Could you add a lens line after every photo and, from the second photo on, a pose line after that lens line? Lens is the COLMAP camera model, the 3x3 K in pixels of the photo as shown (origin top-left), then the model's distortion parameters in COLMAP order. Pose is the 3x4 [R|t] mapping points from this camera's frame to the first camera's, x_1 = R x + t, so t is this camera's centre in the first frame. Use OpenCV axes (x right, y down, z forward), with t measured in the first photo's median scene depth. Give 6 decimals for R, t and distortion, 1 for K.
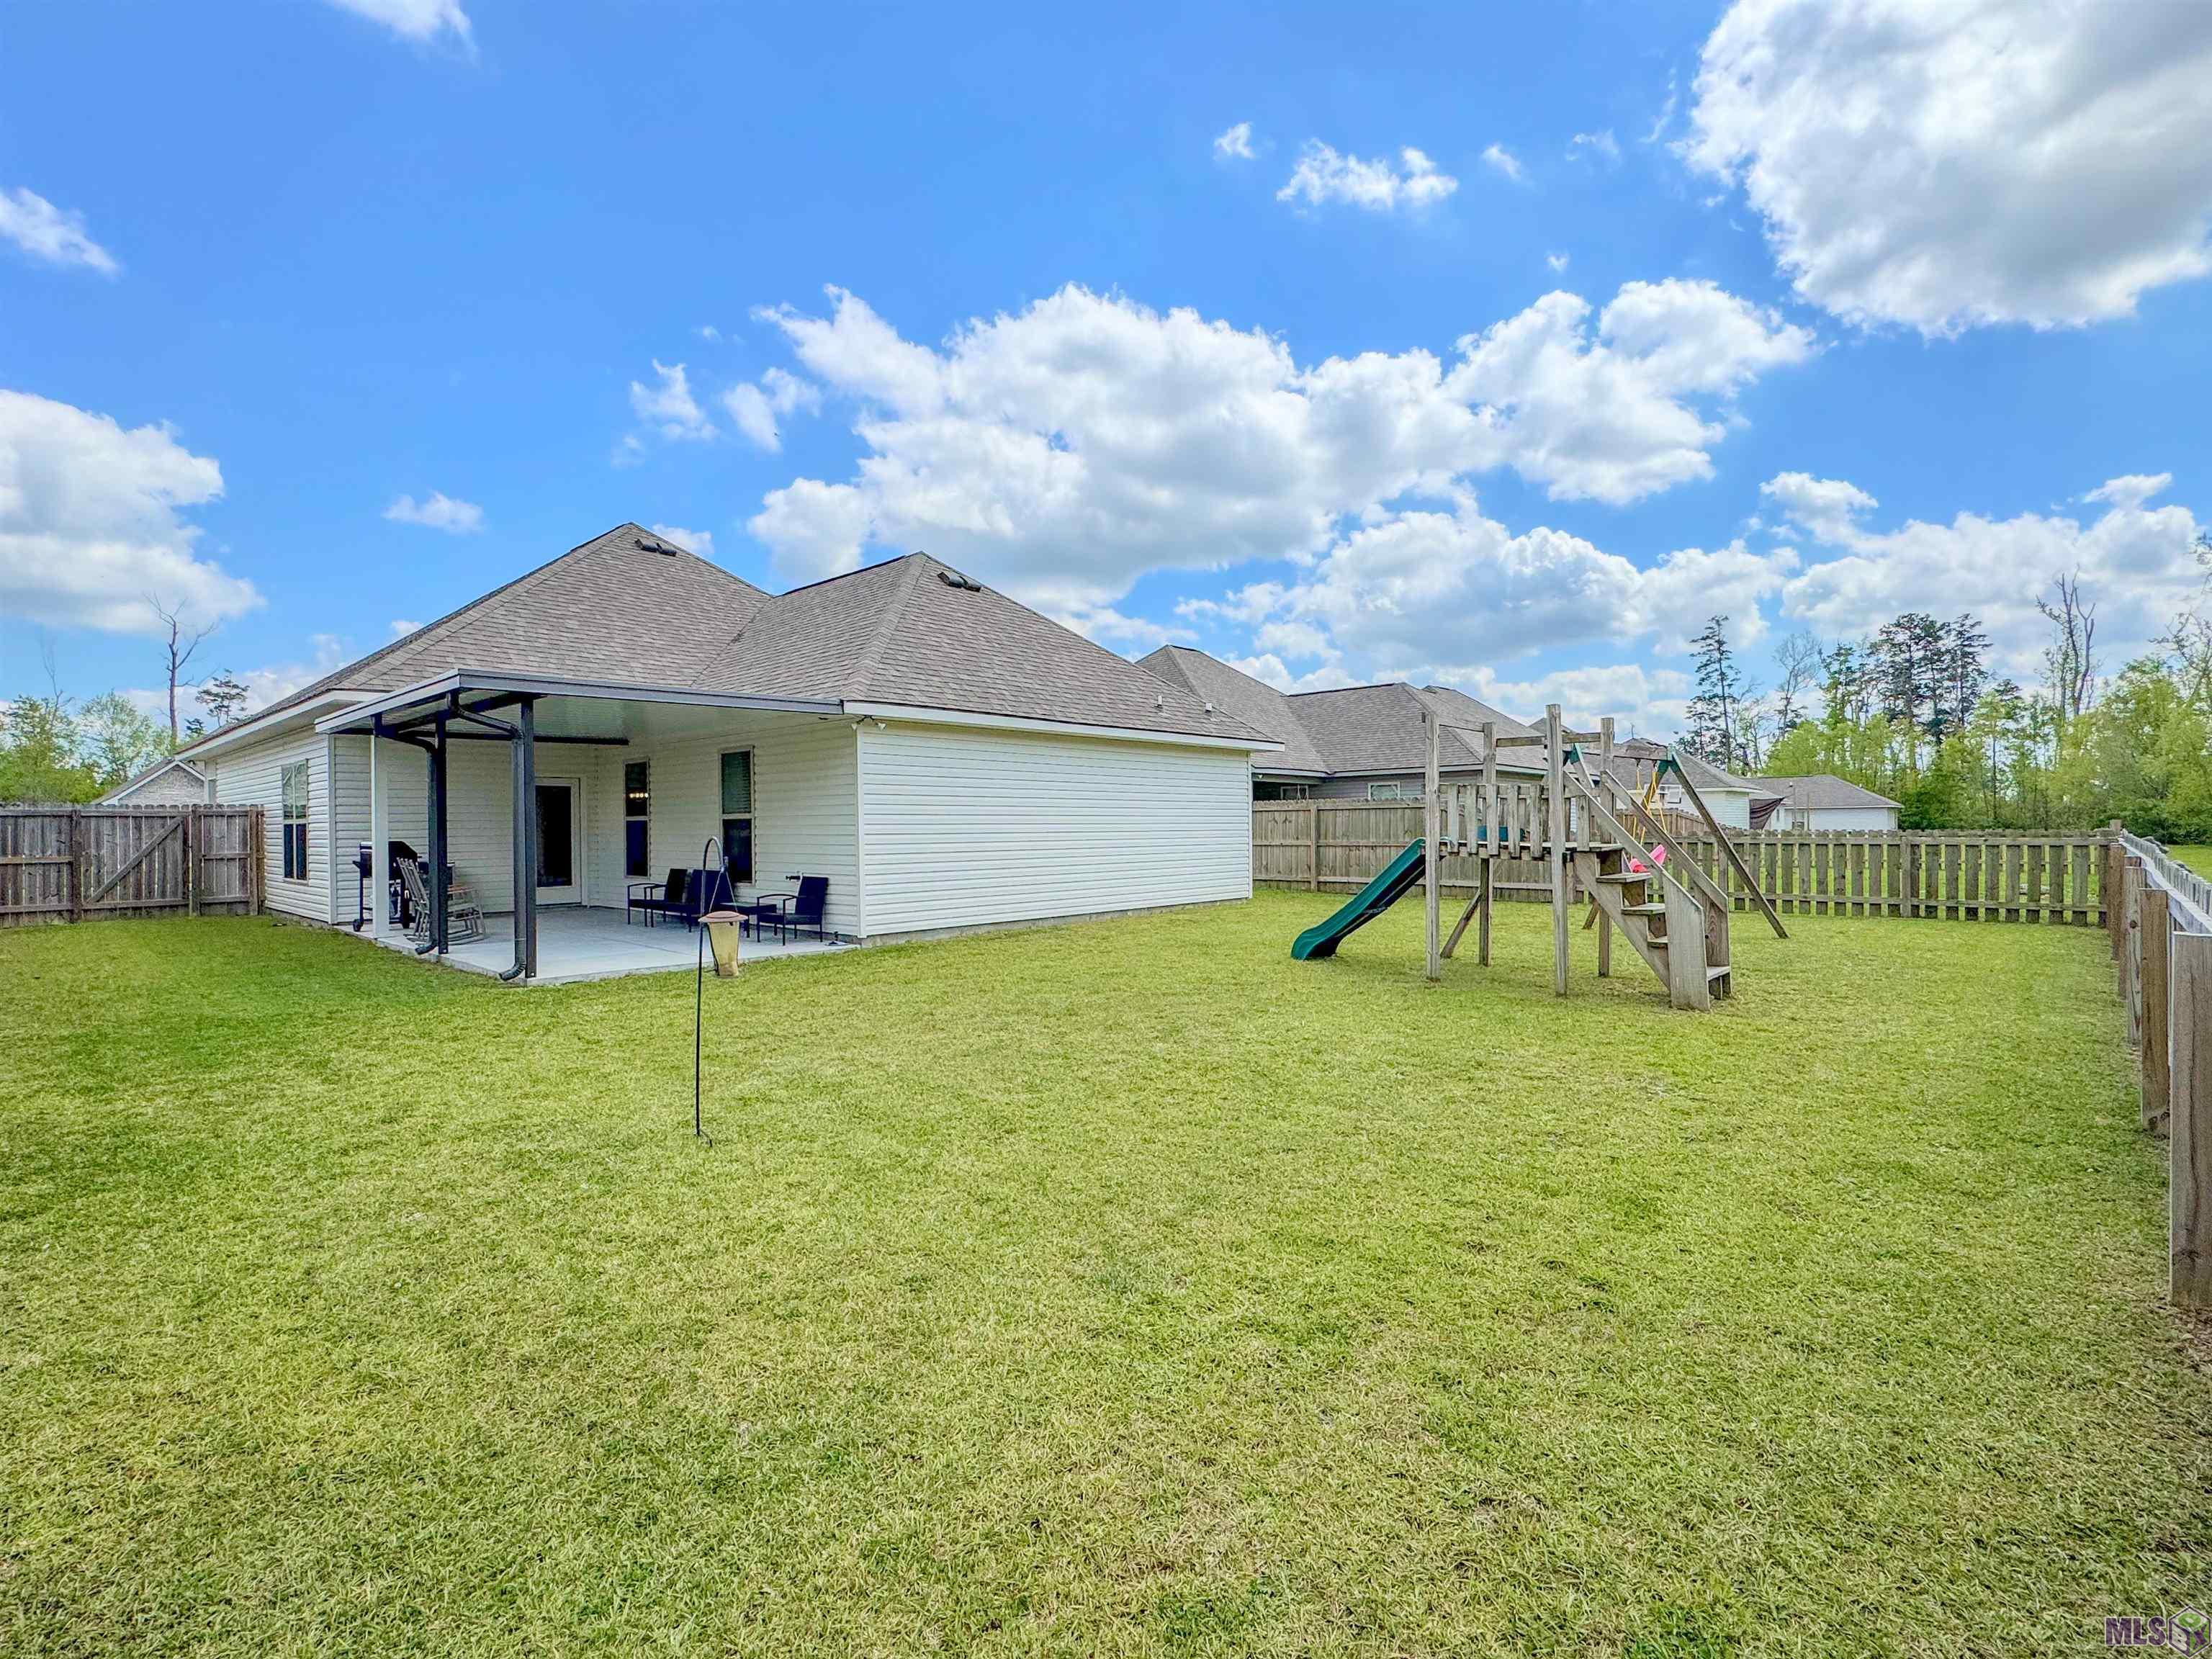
lens RADIAL K [[1008.4, 0, 1106.0], [0, 1008.4, 829.5], [0, 0, 1]] dist [0.001384, -0.000273]
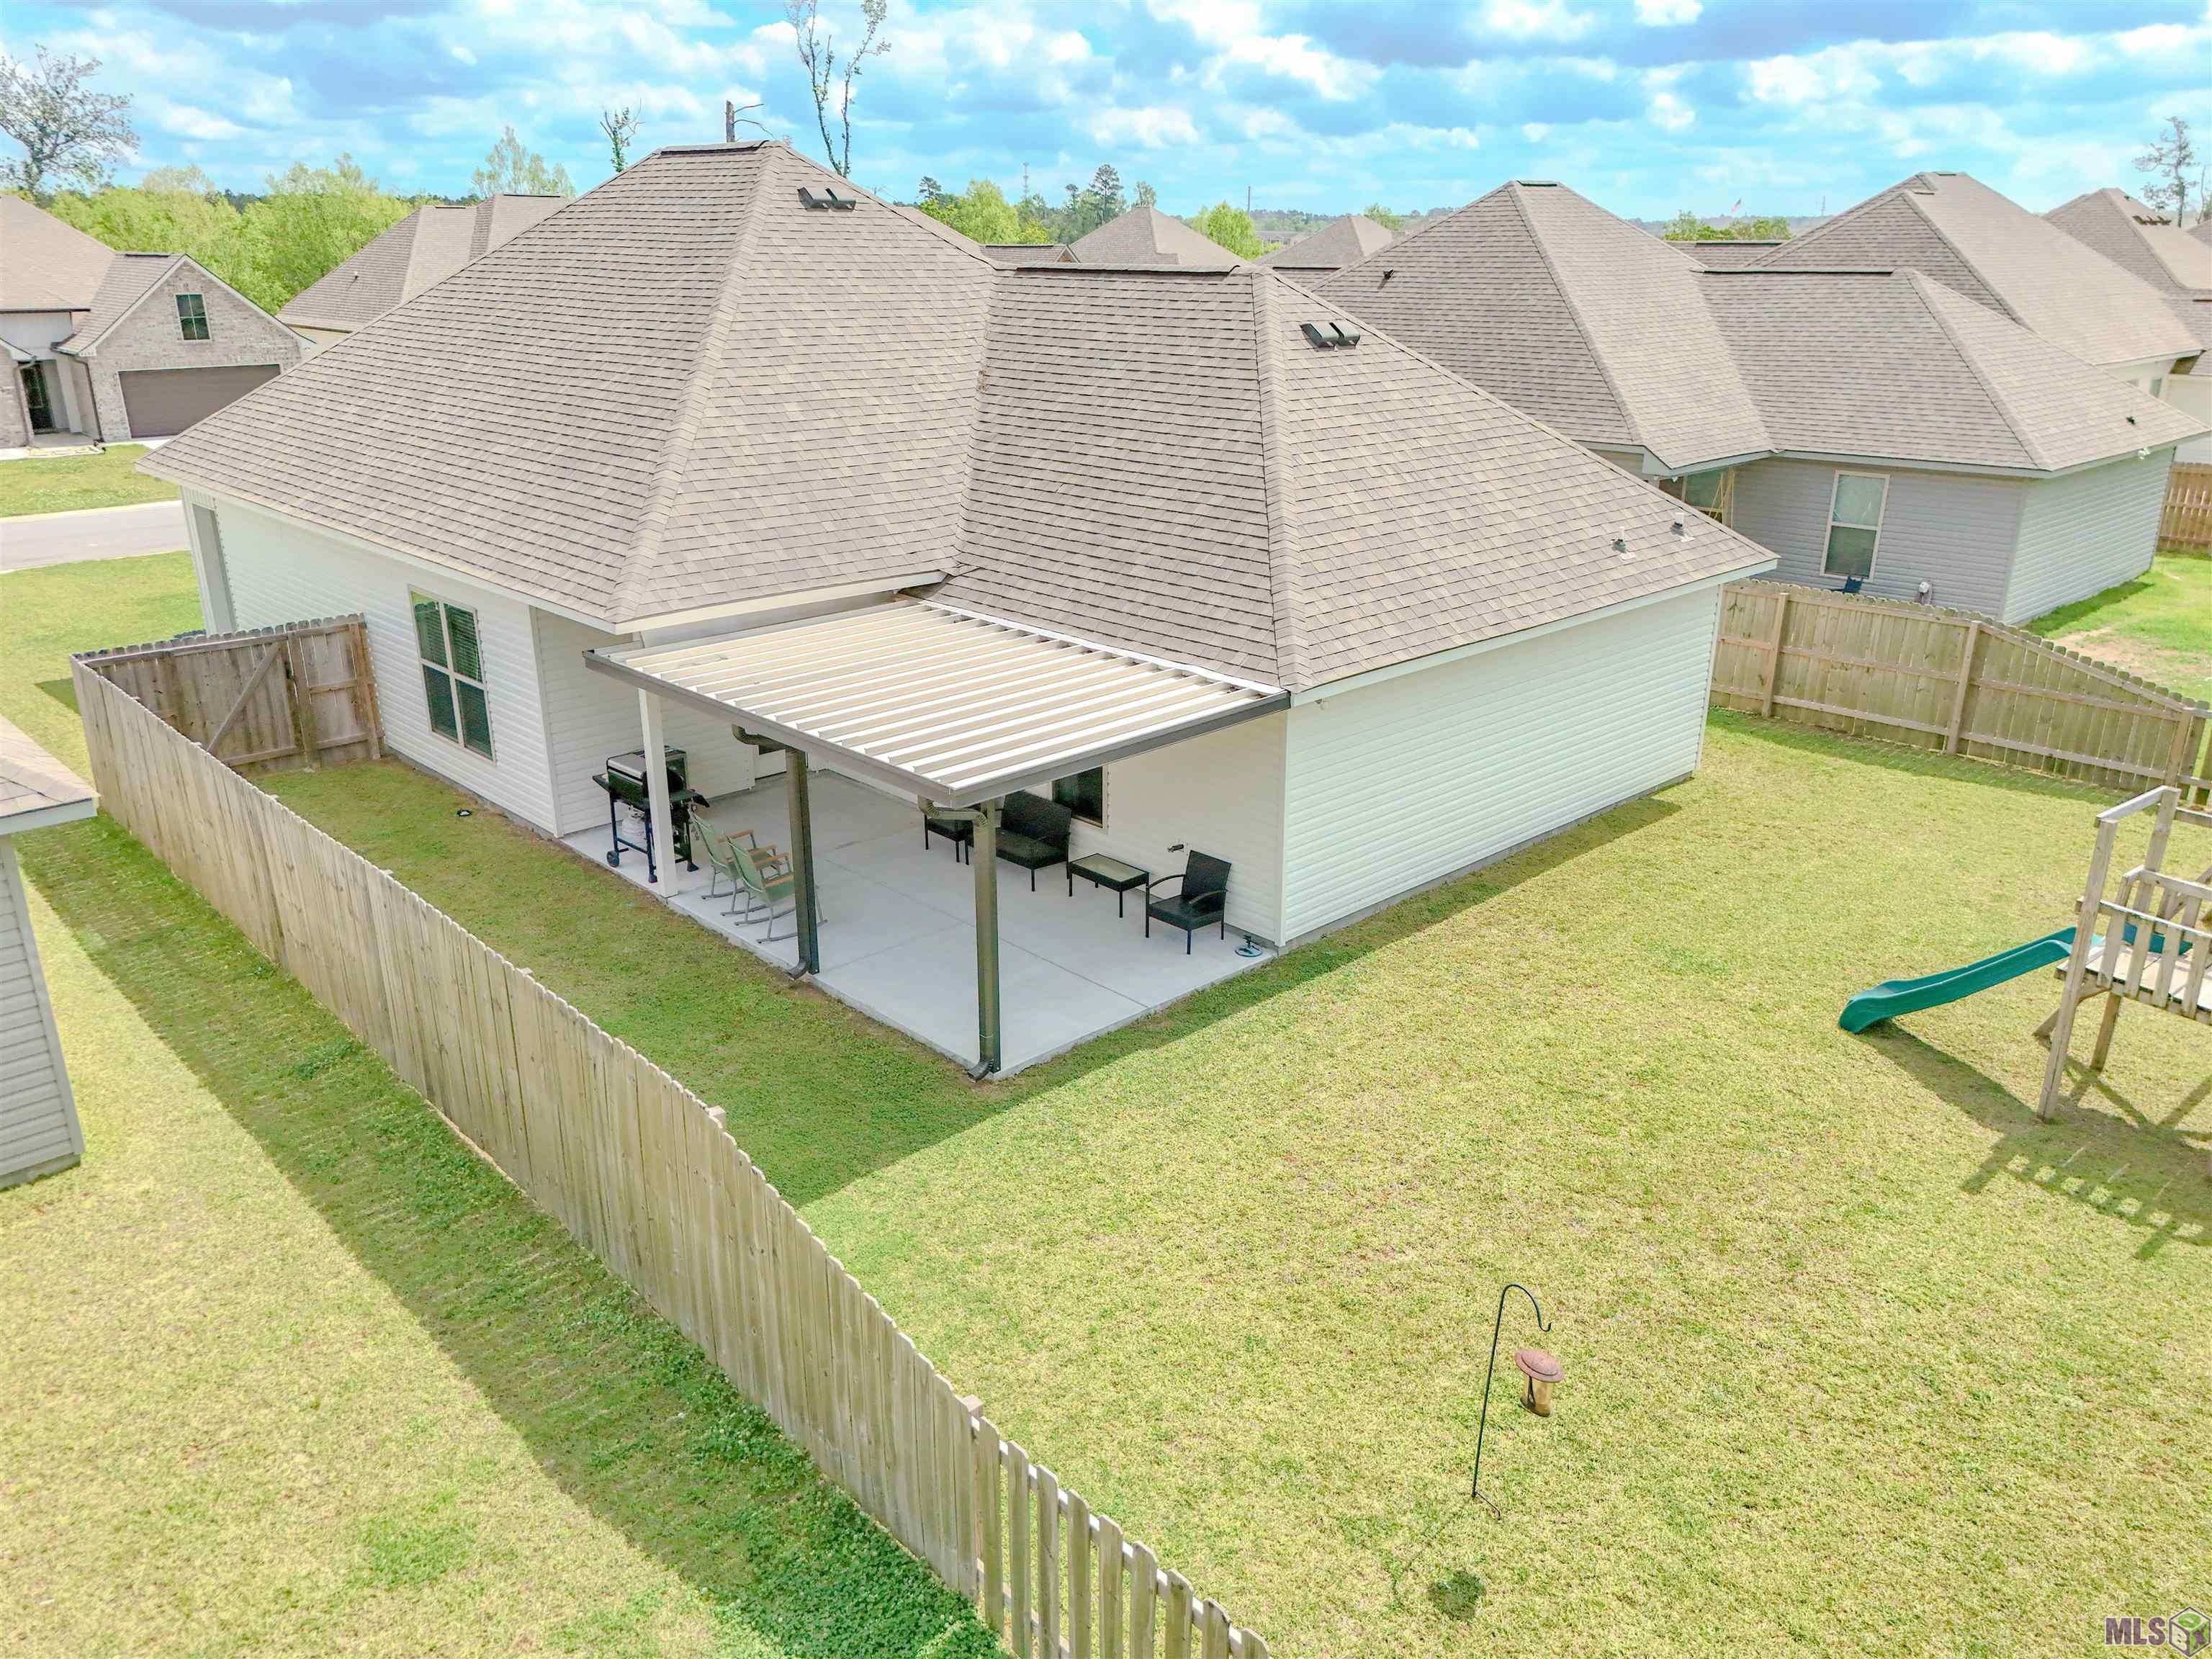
lens RADIAL K [[1625.0, 0, 1106.0], [0, 1625.0, 829.5], [0, 0, 1]] dist [0.034685, -0.000911]
pose [[0.997279, 0.036012, -0.064322, -0.219532], [-0.011888, 0.939701, 0.341790, -0.312501], [0.072752, -0.340096, 0.937572, -0.153977]]
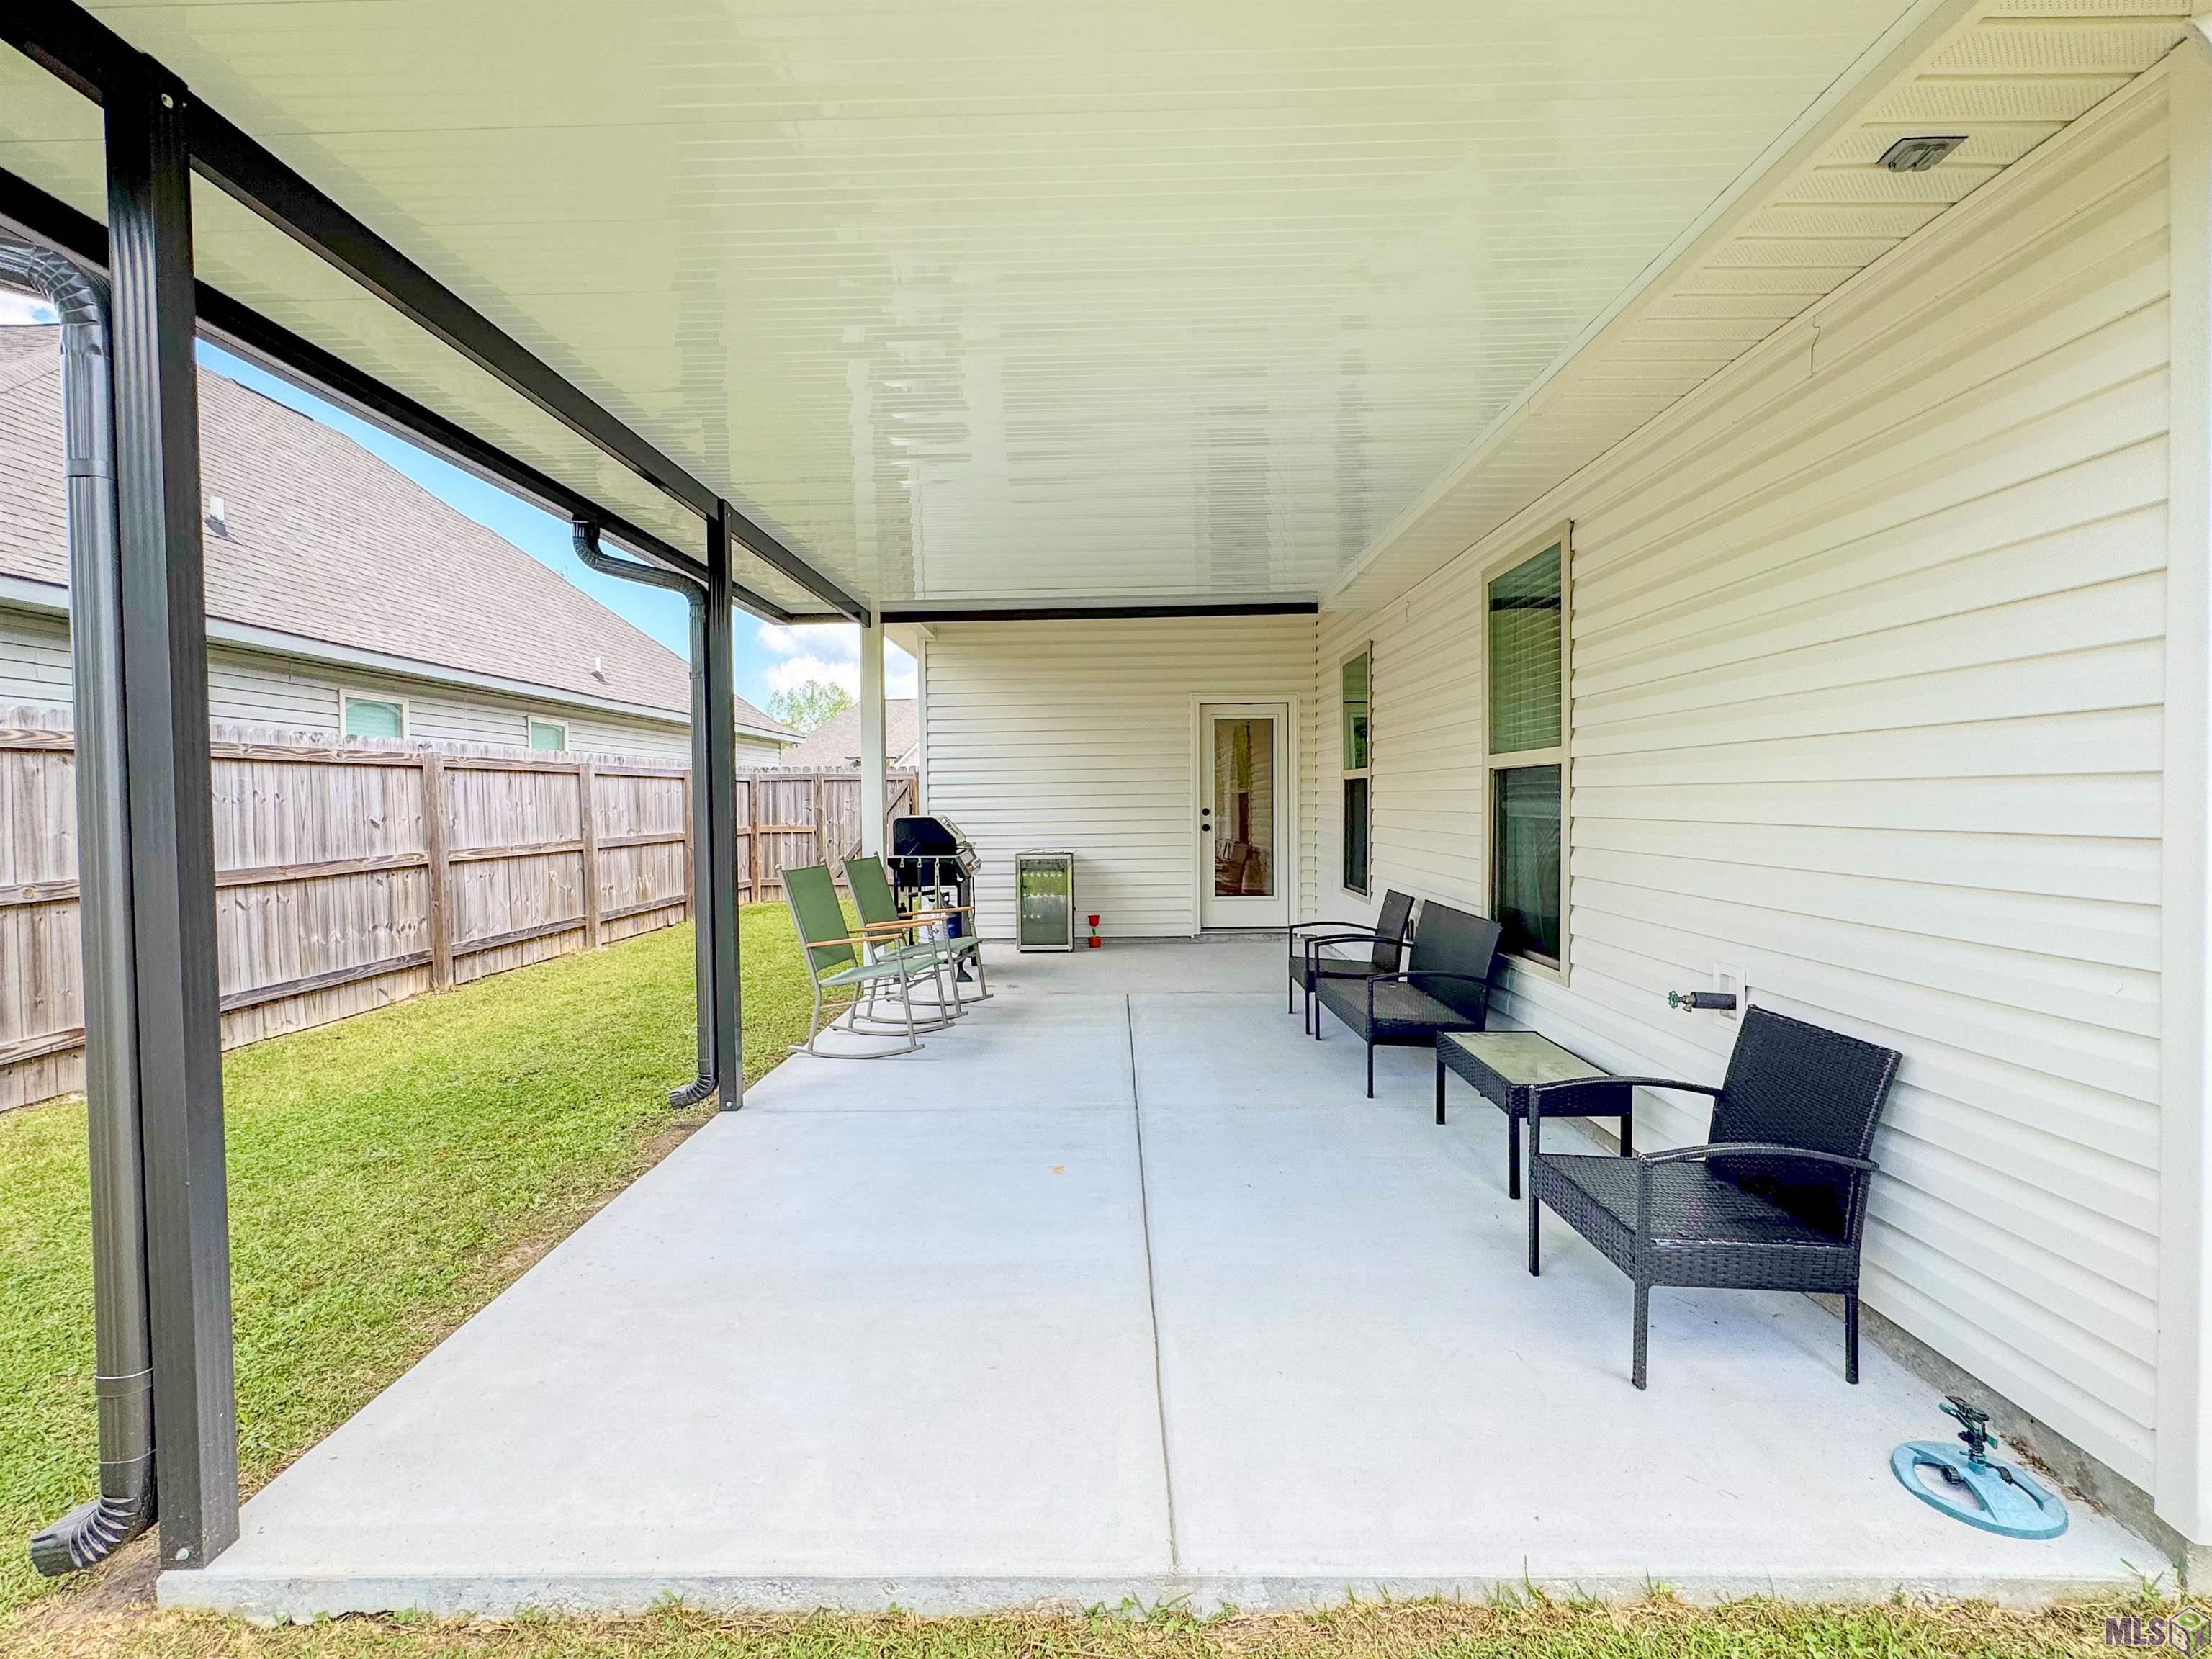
lens RADIAL K [[1008.4, 0, 1106.0], [0, 1008.4, 829.5], [0, 0, 1]] dist [0.001384, -0.000273]
pose [[0.674893, 0.029827, -0.737313, -0.178570], [-0.005620, 0.999362, 0.035283, -0.002507], [0.737894, -0.019669, 0.674630, 0.565244]]
